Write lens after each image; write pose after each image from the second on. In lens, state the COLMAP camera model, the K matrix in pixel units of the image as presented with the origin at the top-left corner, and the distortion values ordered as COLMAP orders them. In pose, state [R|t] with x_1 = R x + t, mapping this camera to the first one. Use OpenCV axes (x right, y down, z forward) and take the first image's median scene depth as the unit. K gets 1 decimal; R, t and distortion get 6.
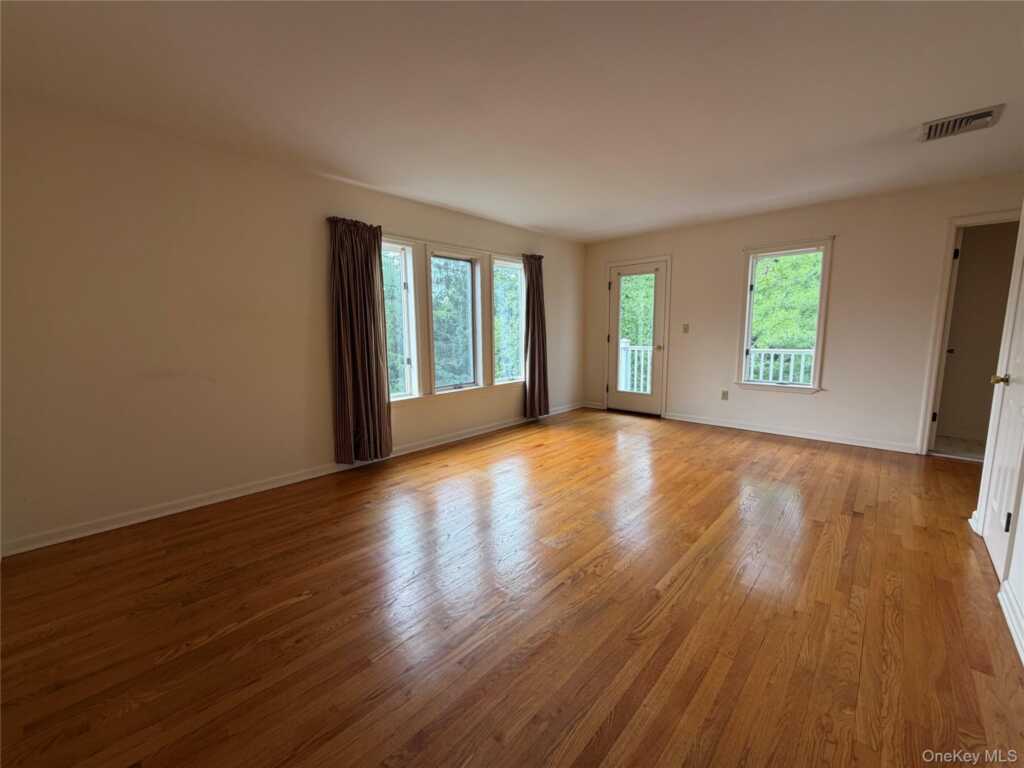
lens RADIAL K [[407.2, 0, 512.0], [0, 407.2, 384.0], [0, 0, 1]] dist [0.000926, 0.000123]
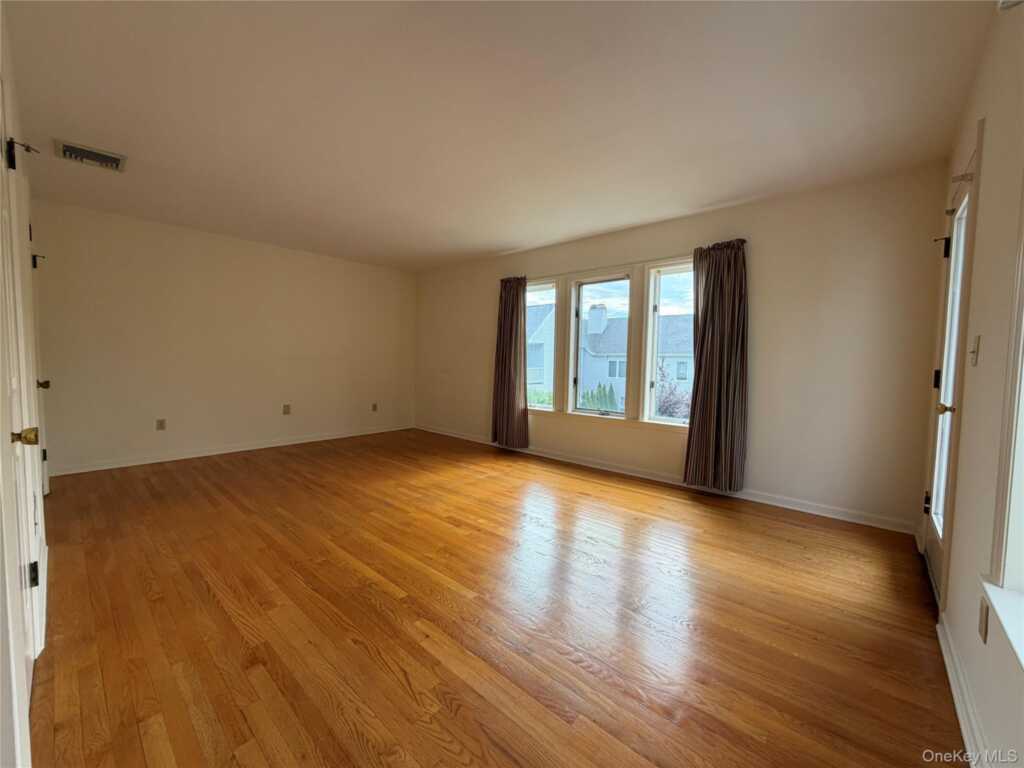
lens RADIAL K [[407.2, 0, 512.0], [0, 407.2, 384.0], [0, 0, 1]] dist [0.000926, 0.000123]
pose [[0.030217, 0.083930, -0.996013, 0.871580], [-0.140693, 0.986905, 0.078894, -0.114084], [0.989592, 0.137748, 0.041629, 0.795069]]
